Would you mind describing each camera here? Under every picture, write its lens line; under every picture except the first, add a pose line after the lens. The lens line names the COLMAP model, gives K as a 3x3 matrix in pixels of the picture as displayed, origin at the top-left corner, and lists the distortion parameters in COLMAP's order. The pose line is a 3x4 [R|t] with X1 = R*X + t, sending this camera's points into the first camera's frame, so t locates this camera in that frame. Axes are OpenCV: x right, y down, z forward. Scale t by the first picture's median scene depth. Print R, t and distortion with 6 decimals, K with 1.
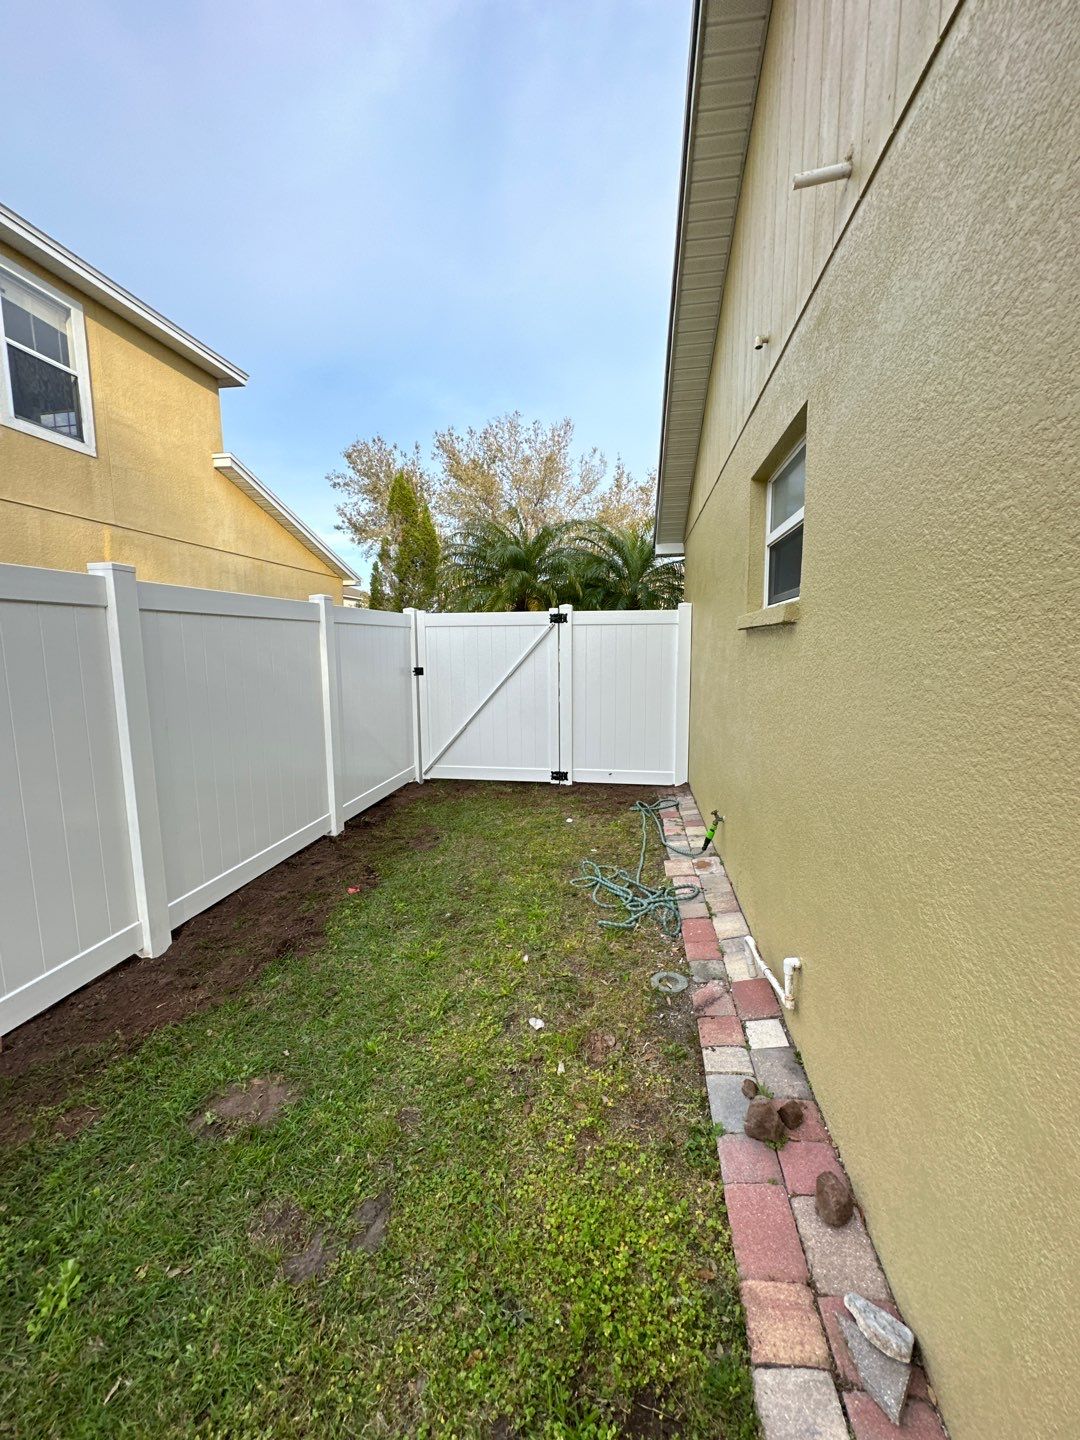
lens RADIAL K [[577.5, 0, 540.0], [0, 577.5, 720.0], [0, 0, 1]] dist [-0.001911, -0.000095]
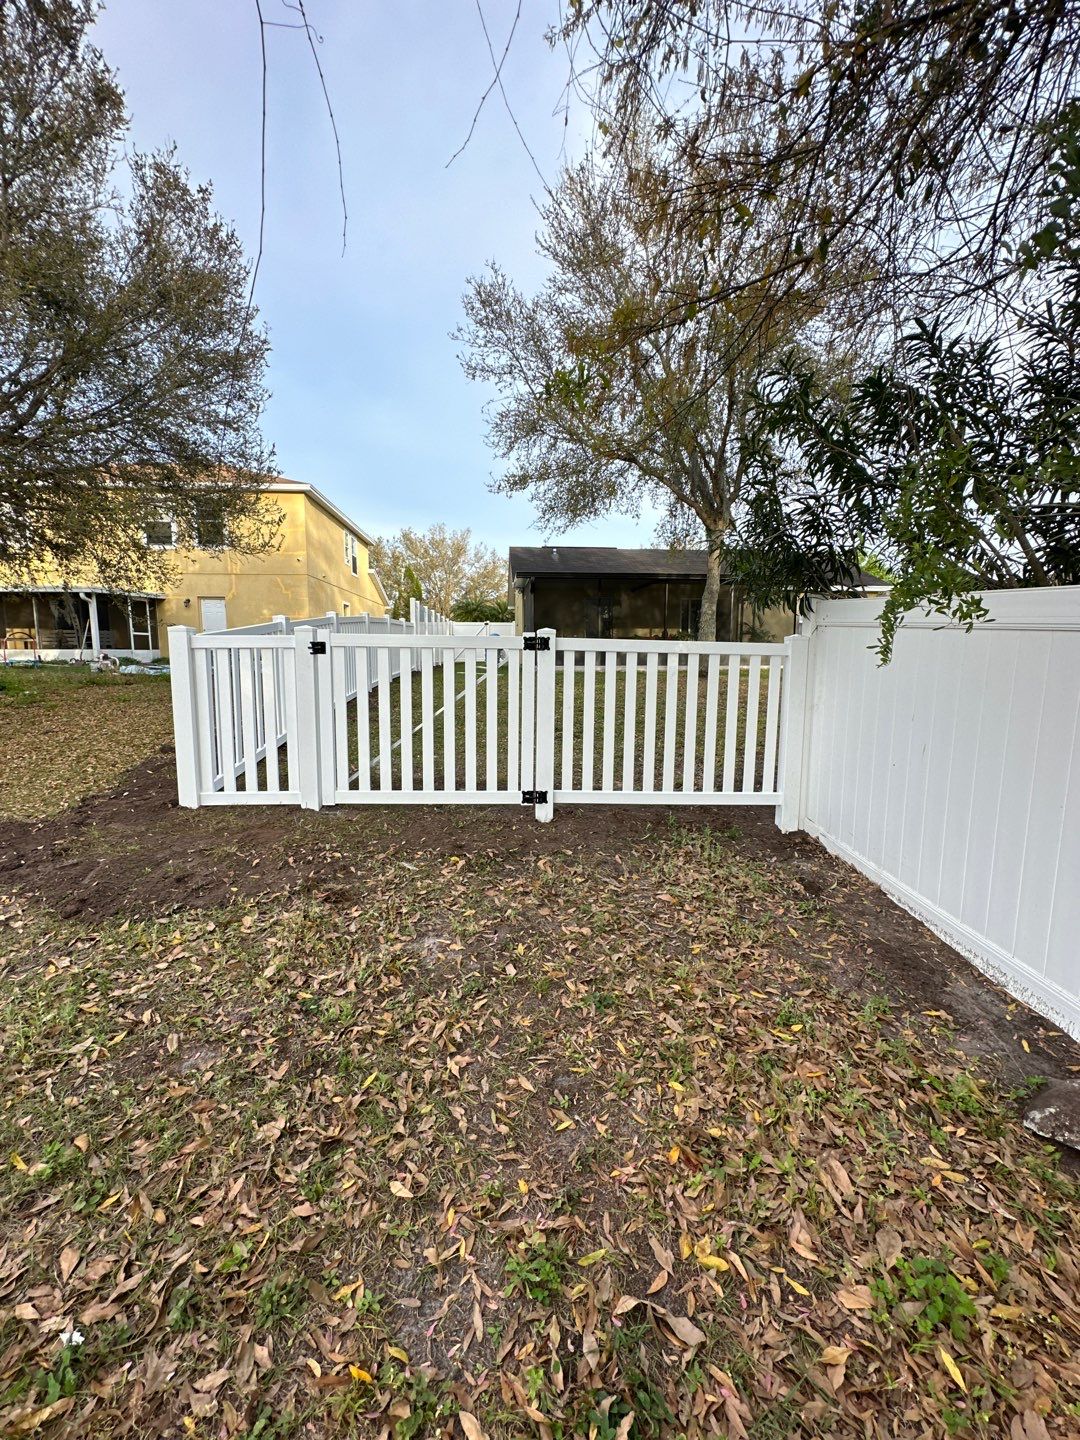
lens RADIAL K [[577.5, 0, 540.0], [0, 577.5, 720.0], [0, 0, 1]] dist [-0.001911, -0.000095]
pose [[0.973042, -0.017949, 0.229929, -0.544540], [0.019233, 0.999809, -0.003342, 0.532325], [-0.229826, 0.007675, 0.973202, -3.101815]]
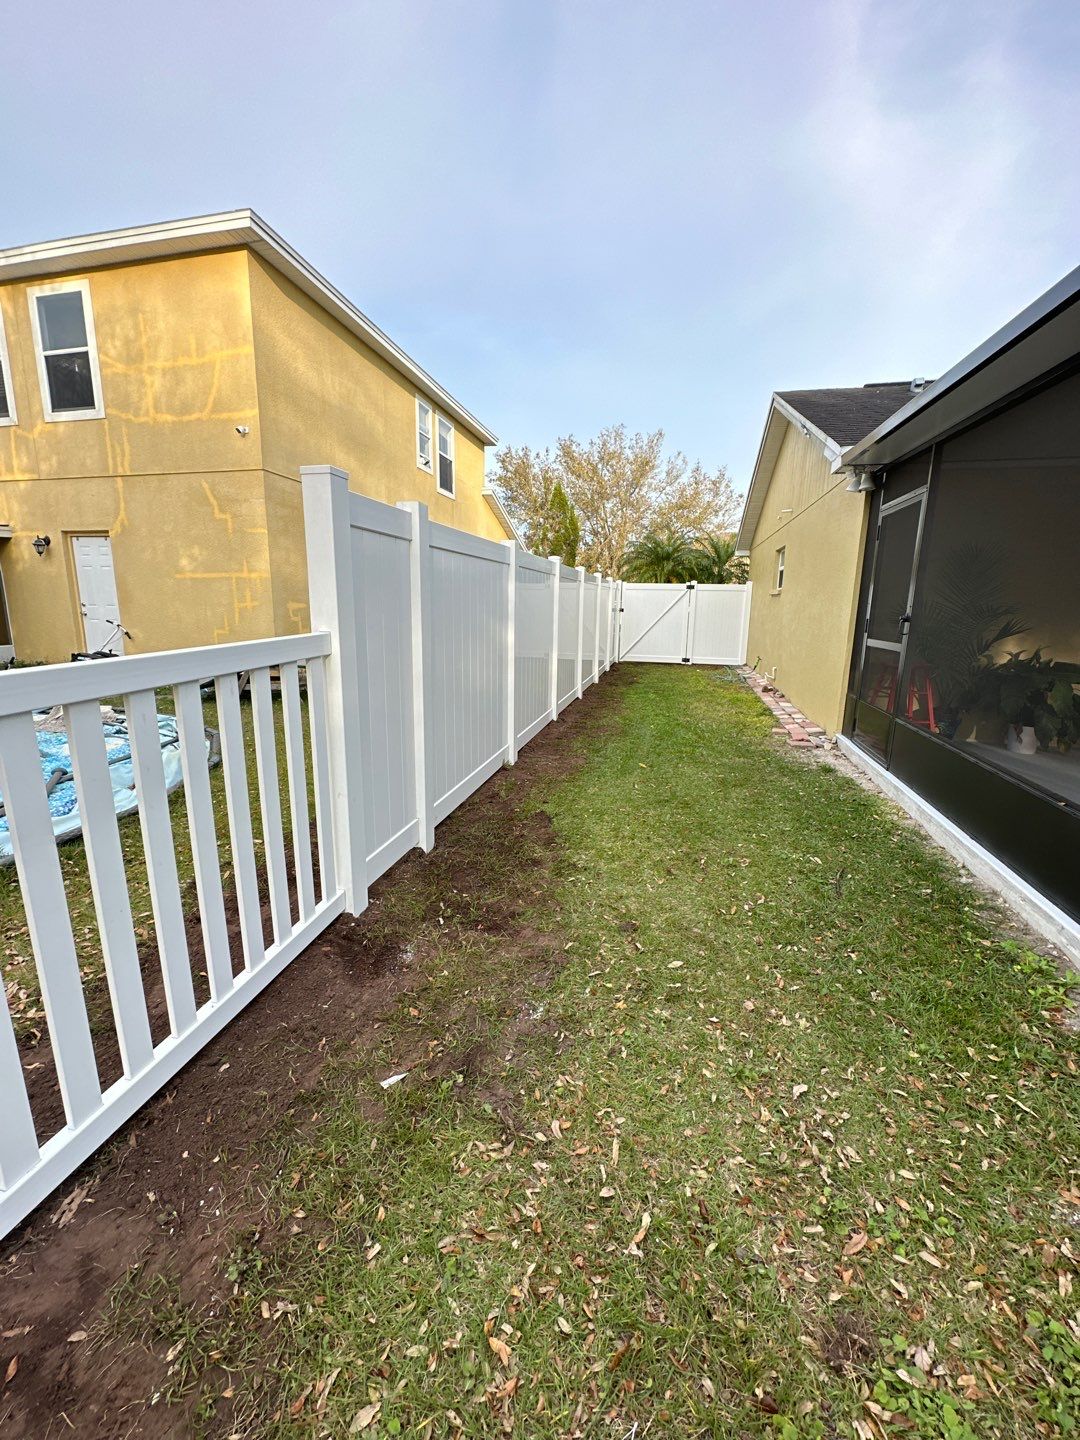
lens RADIAL K [[577.5, 0, 540.0], [0, 577.5, 720.0], [0, 0, 1]] dist [-0.001911, -0.000095]
pose [[0.997523, 0.035426, -0.060766, -0.351206], [-0.030591, 0.996427, 0.078719, 0.156230], [0.063338, -0.076666, 0.995043, -1.143946]]
